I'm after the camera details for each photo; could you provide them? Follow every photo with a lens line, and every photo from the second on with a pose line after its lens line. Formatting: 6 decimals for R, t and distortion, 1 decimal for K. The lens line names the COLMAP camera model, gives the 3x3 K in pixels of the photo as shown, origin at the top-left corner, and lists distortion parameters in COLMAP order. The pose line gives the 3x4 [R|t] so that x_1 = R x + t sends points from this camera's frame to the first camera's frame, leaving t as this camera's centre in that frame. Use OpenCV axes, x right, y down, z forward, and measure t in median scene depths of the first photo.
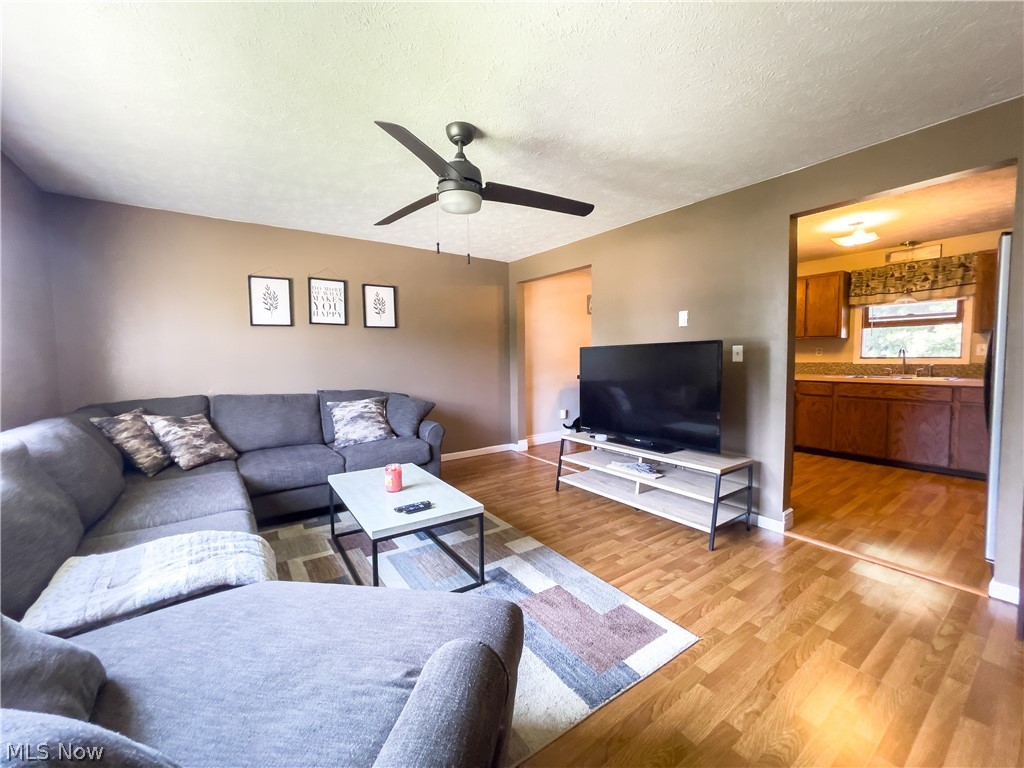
lens RADIAL K [[415.8, 0, 511.1], [0, 415.8, 380.2], [0, 0, 1]] dist [-0.000511, 0.001603]
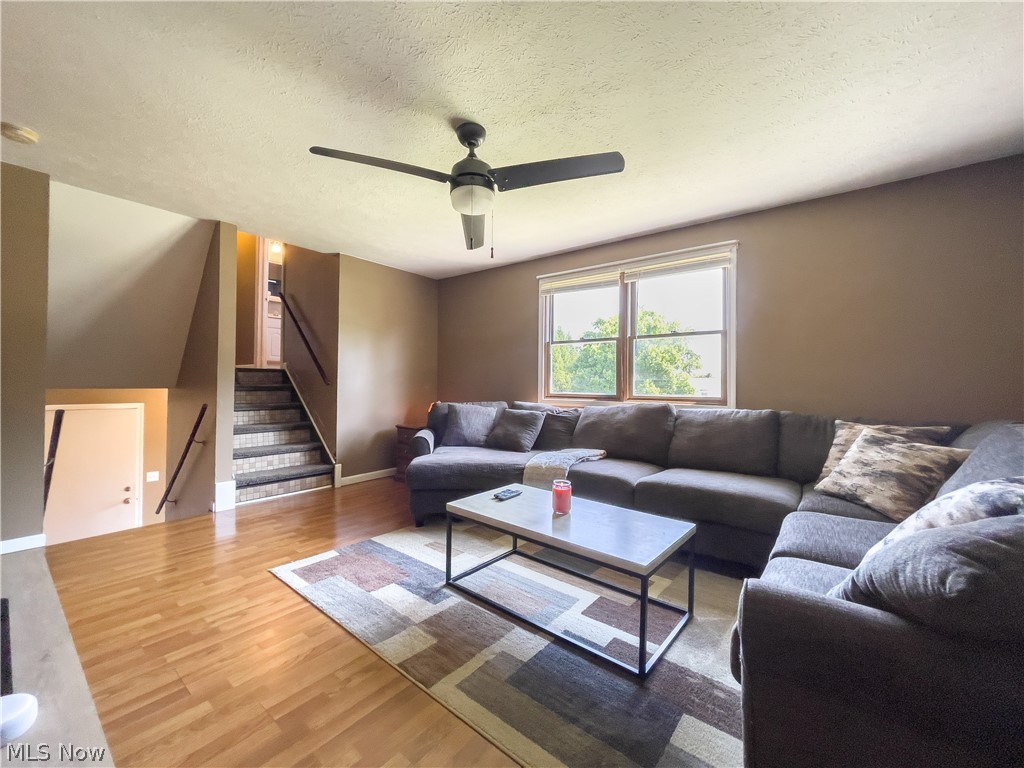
lens RADIAL K [[415.8, 0, 515.7], [0, 415.8, 379.9], [0, 0, 1]] dist [-0.000511, 0.001603]
pose [[-0.956688, 0.000669, -0.291113, 0.034022], [-0.014050, 0.998726, 0.048466, -0.026842], [0.290775, 0.050457, -0.955460, 0.993776]]
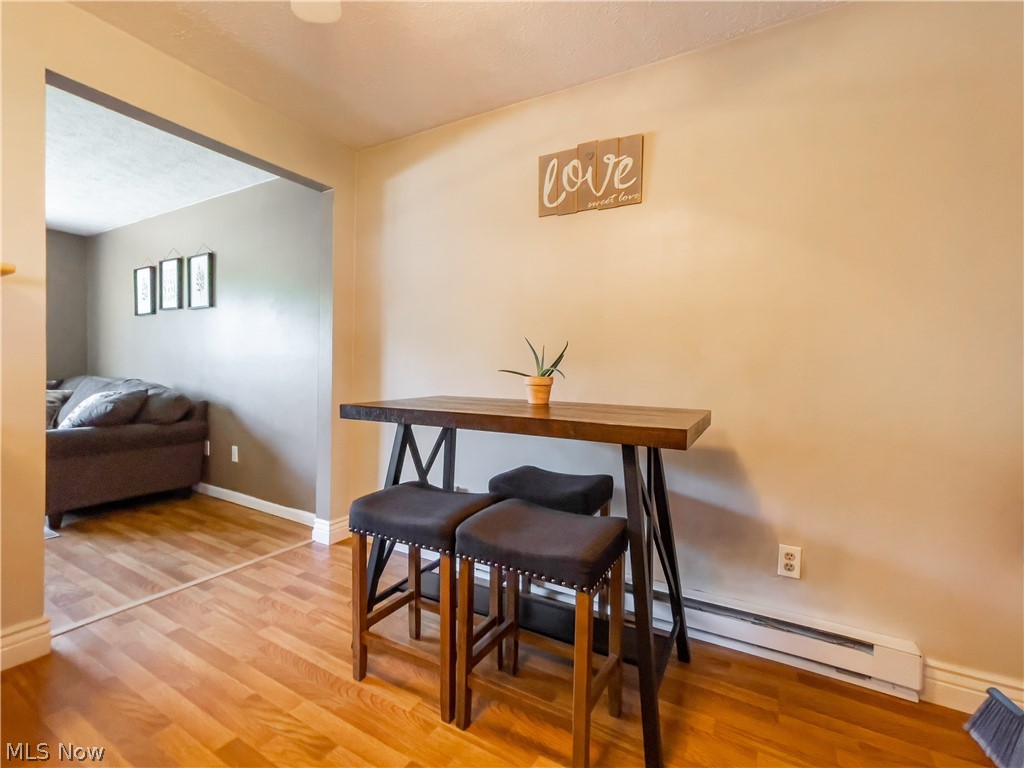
lens RADIAL K [[455.5, 0, 496.9], [0, 455.5, 377.9], [0, 0, 1]] dist [-0.010070, -0.000600]
pose [[0.417439, 0.042180, -0.907725, 0.688622], [-0.079617, 0.996778, 0.009705, -0.045355], [0.905210, 0.068219, 0.419452, 1.129095]]
